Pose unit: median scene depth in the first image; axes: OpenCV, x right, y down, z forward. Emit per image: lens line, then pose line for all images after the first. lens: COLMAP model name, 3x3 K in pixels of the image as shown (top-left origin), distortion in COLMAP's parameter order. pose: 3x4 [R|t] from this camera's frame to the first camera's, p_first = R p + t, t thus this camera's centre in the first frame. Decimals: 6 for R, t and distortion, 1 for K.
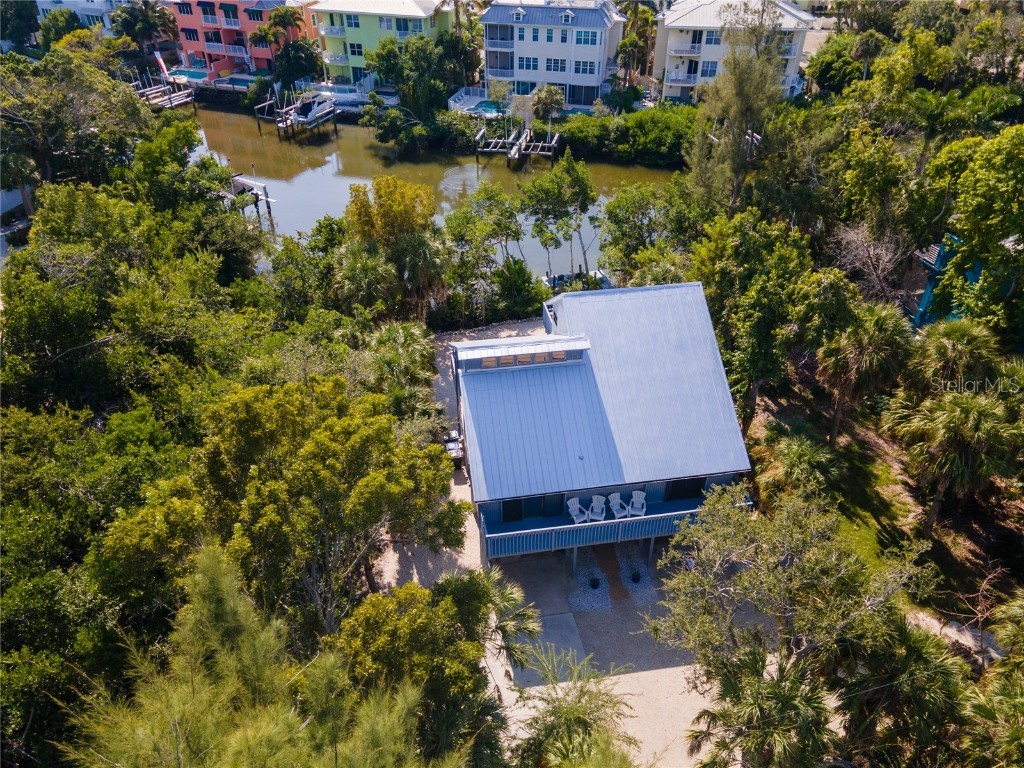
lens RADIAL K [[743.0, 0, 516.6], [0, 743.0, 384.9], [0, 0, 1]] dist [0.060587, -0.001100]
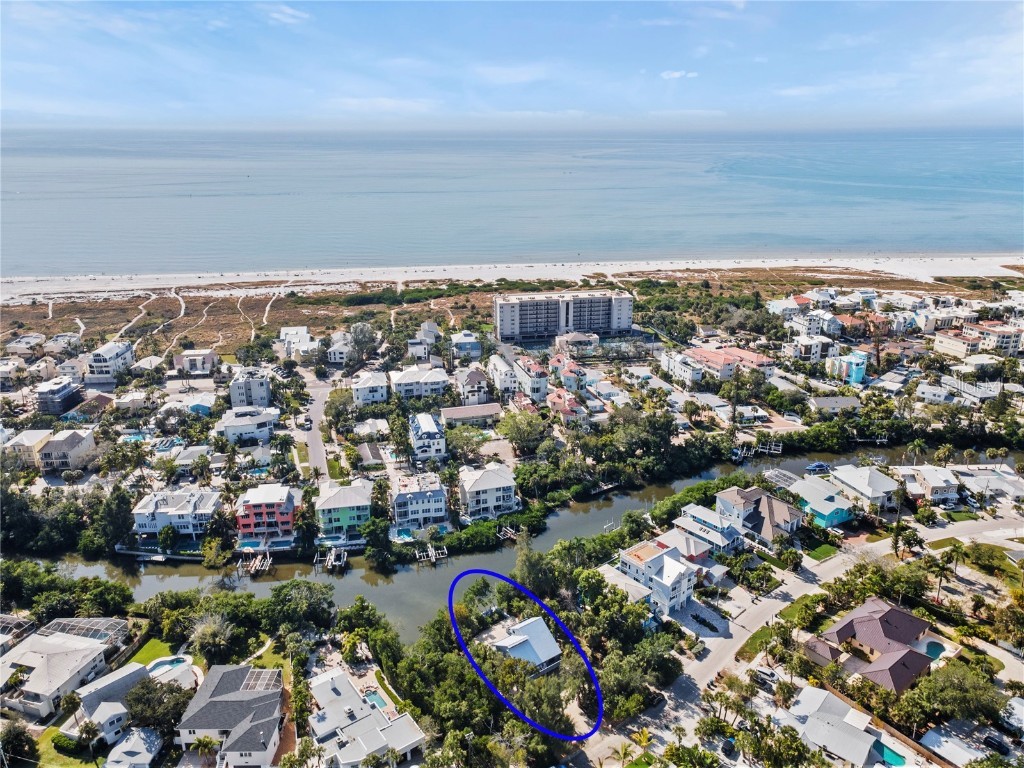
lens RADIAL K [[743.0, 0, 516.6], [0, 743.0, 384.9], [0, 0, 1]] dist [0.060587, -0.001100]
pose [[0.893856, -0.156069, 0.420314, -0.667181], [0.263413, 0.941409, -0.210625, -0.223202], [-0.362815, 0.298985, 0.882595, -1.445361]]
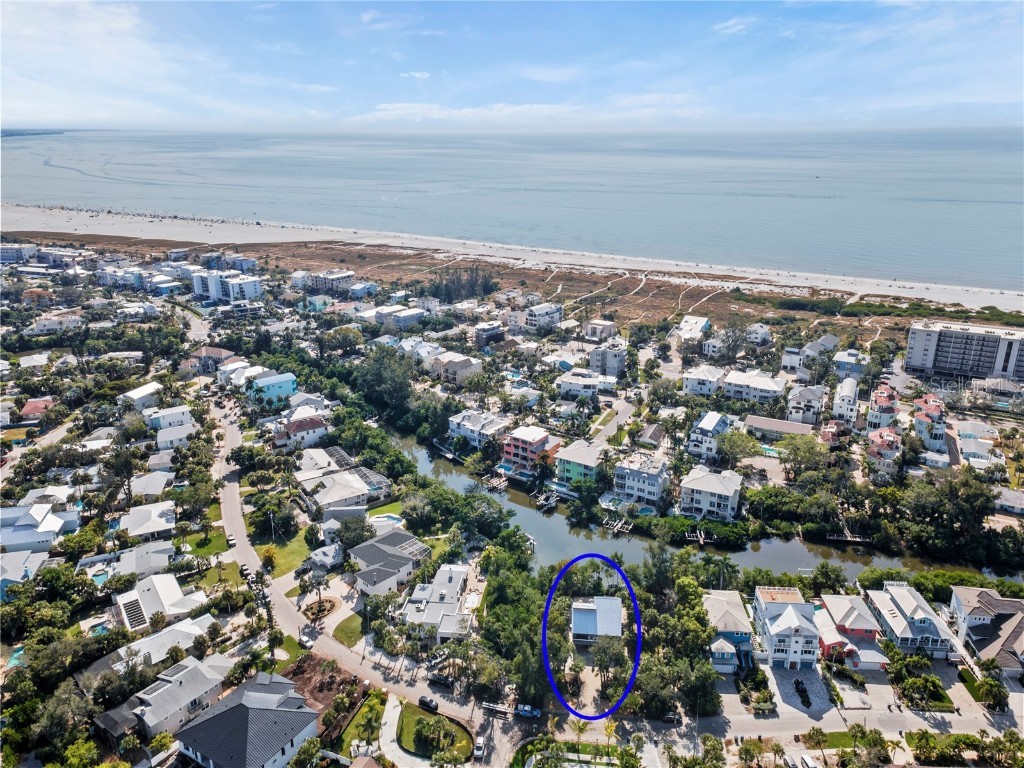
lens RADIAL K [[743.0, 0, 516.6], [0, 743.0, 384.9], [0, 0, 1]] dist [0.060587, -0.001100]
pose [[0.960698, 0.085386, -0.264136, 0.298798], [-0.154173, 0.955393, -0.251903, -0.052728], [0.230844, 0.282726, 0.931009, -1.680179]]
